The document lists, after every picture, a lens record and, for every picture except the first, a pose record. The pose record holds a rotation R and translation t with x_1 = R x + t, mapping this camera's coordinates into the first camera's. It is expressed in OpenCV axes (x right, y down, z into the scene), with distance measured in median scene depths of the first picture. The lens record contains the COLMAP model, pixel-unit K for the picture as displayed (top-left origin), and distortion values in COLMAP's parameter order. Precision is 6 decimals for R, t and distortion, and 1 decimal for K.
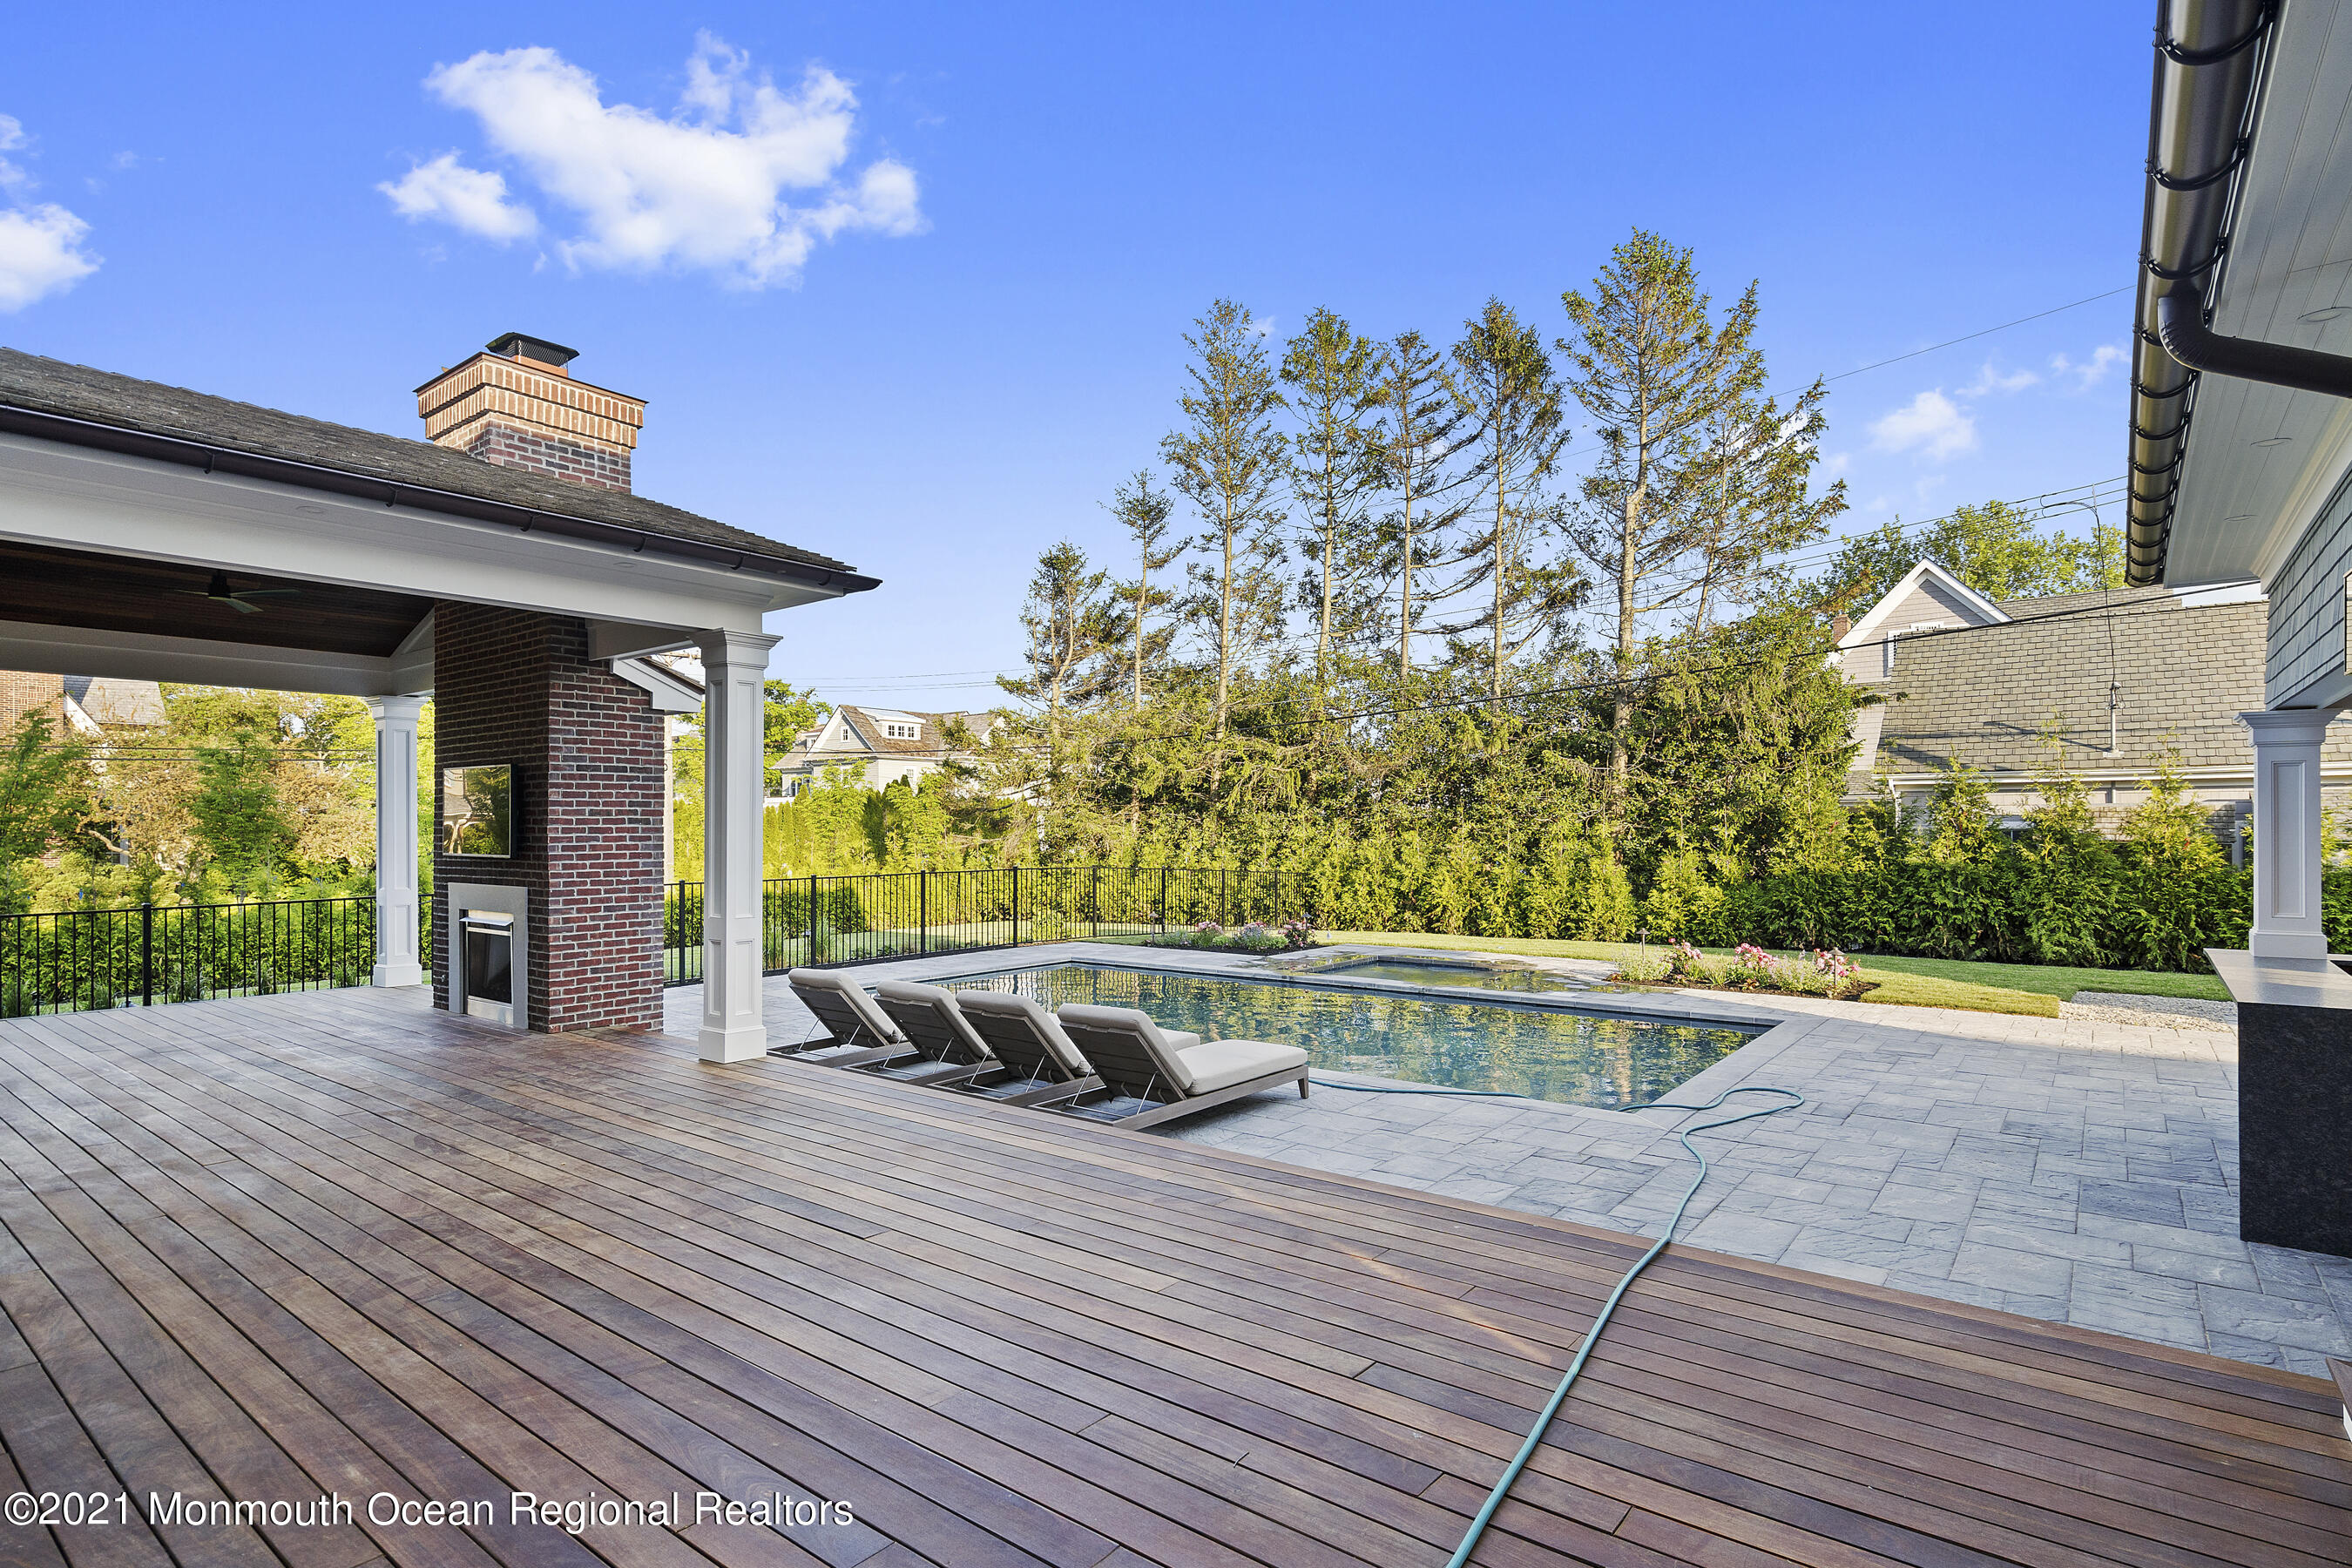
lens RADIAL K [[1170.3, 0, 1203.2], [0, 1170.3, 832.4], [0, 0, 1]] dist [0.016068, 0.000224]
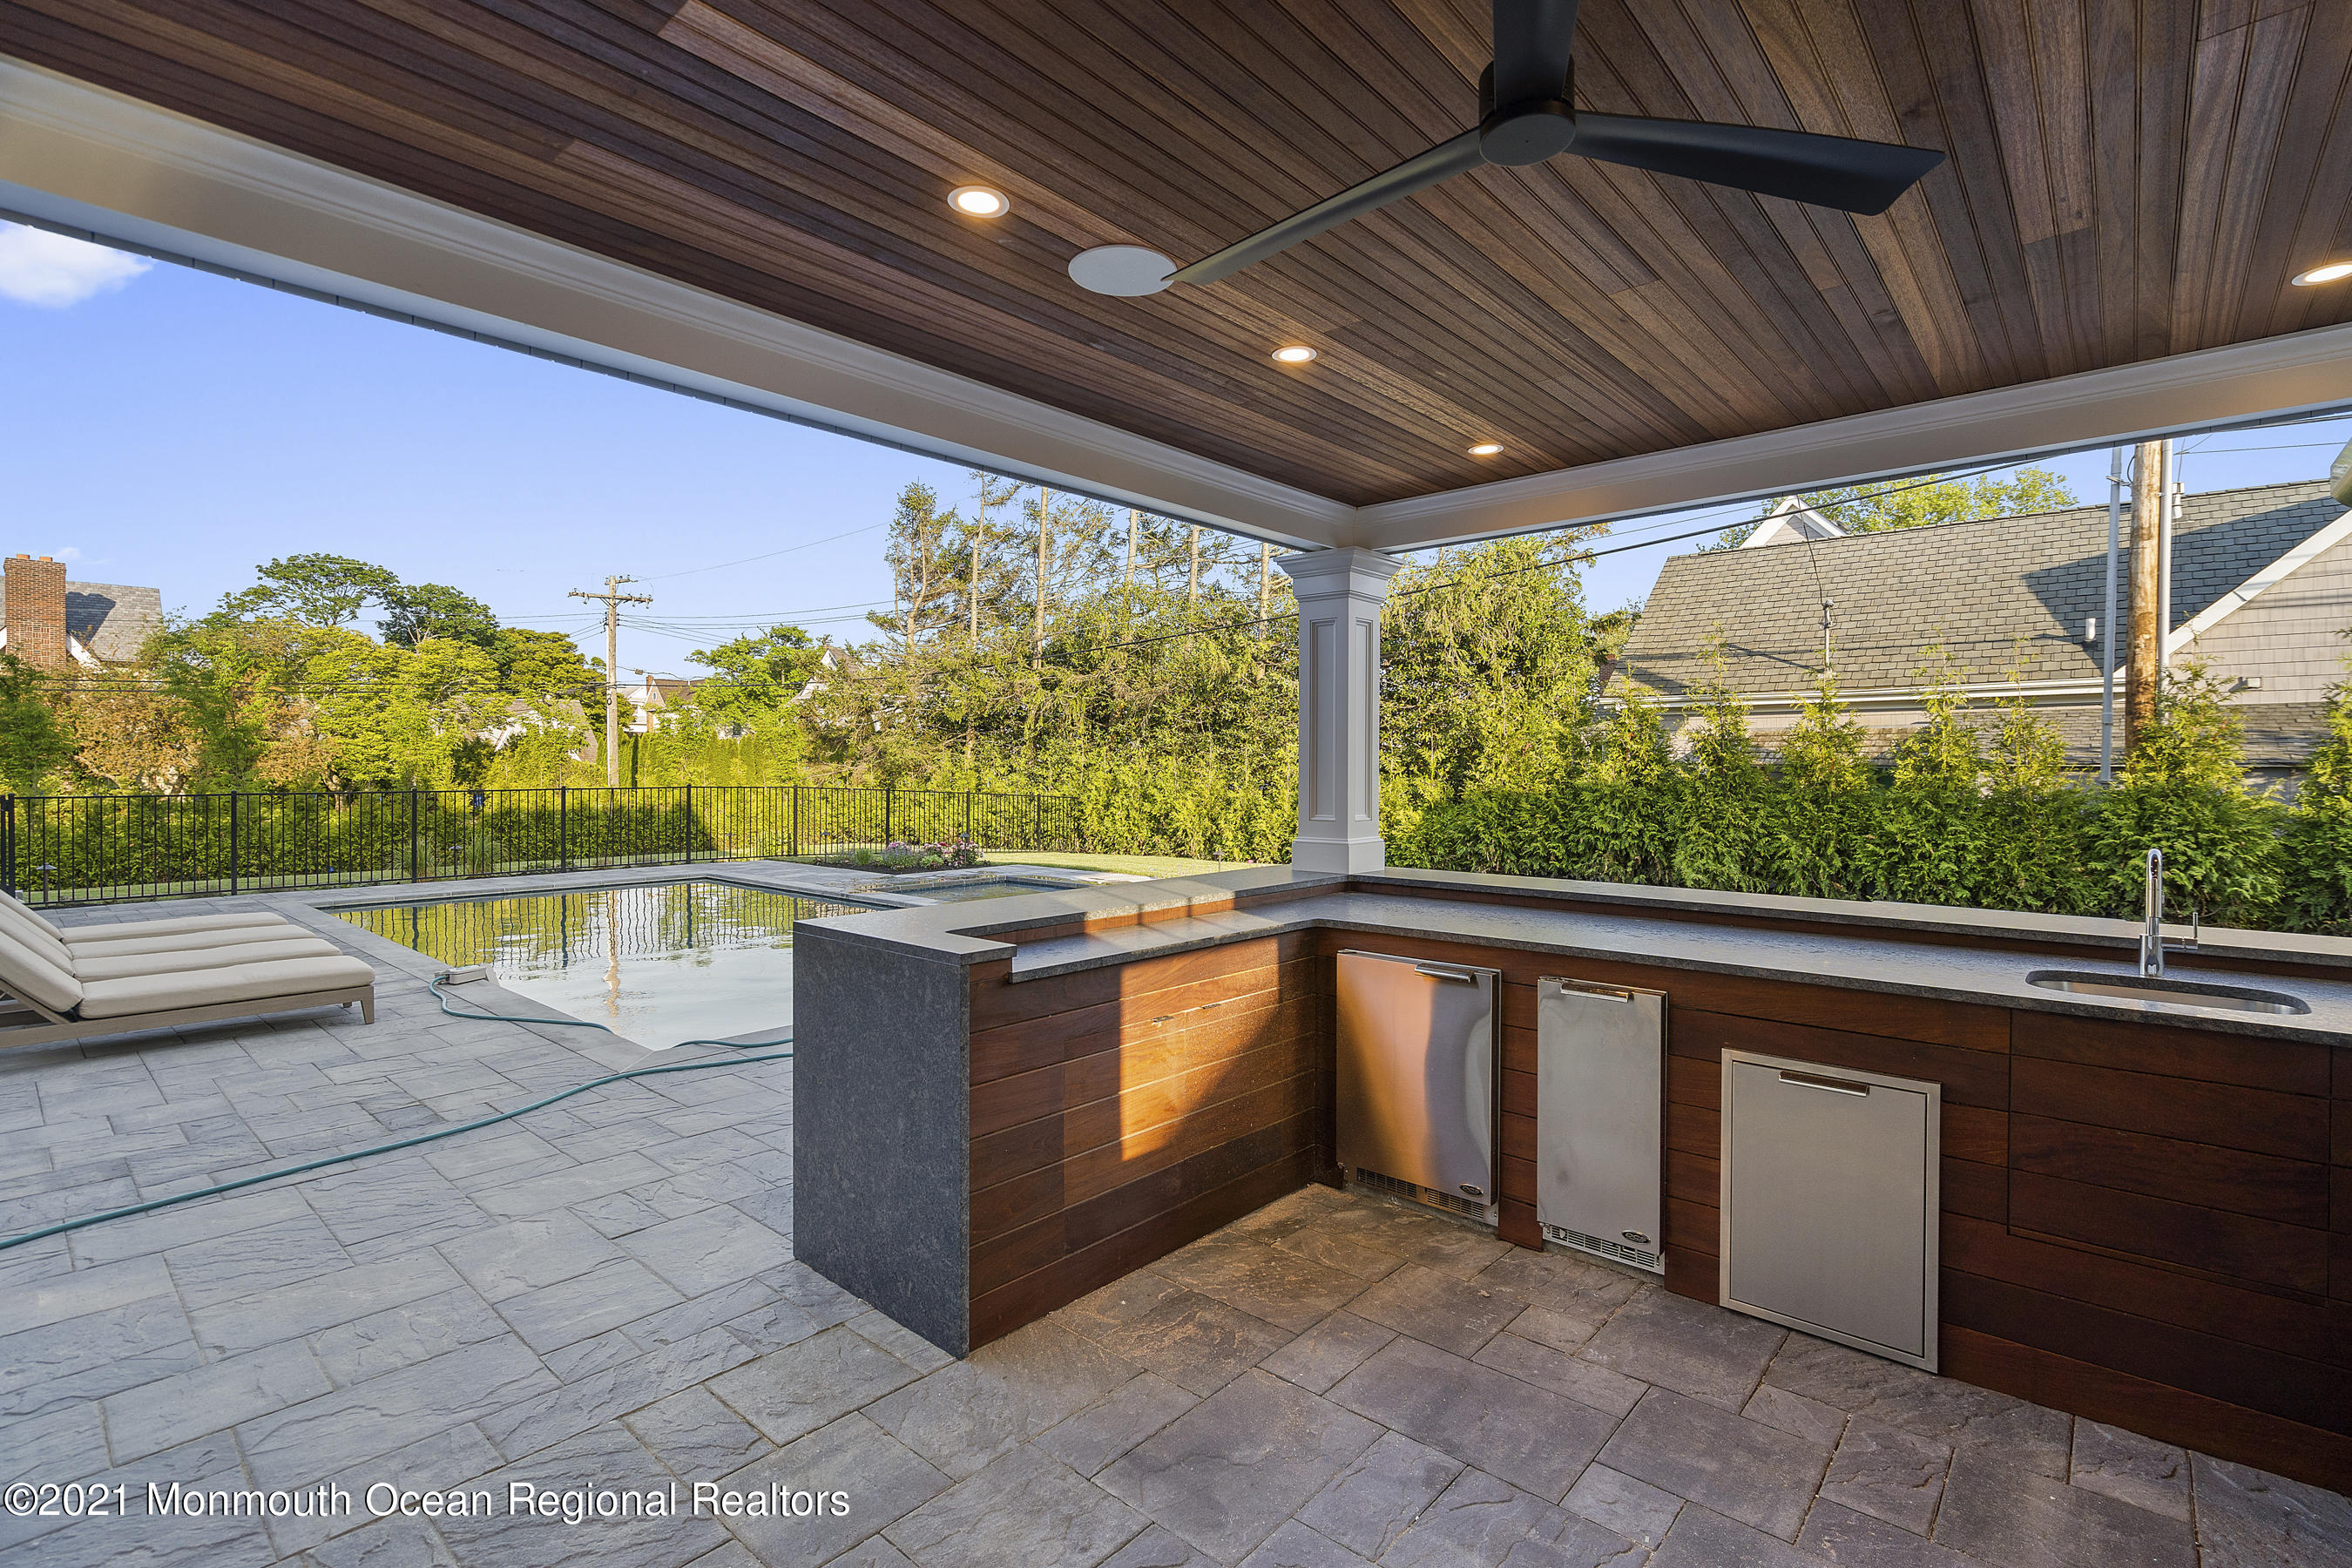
lens RADIAL K [[1065.7, 0, 1181.6], [0, 1065.7, 776.0], [0, 0, 1]] dist [-0.006014, 0.000644]
pose [[0.997415, 0.006240, -0.071578, 0.305602], [-0.005905, 0.999971, 0.004889, 0.014121], [0.071606, -0.004453, 0.997423, 0.103406]]
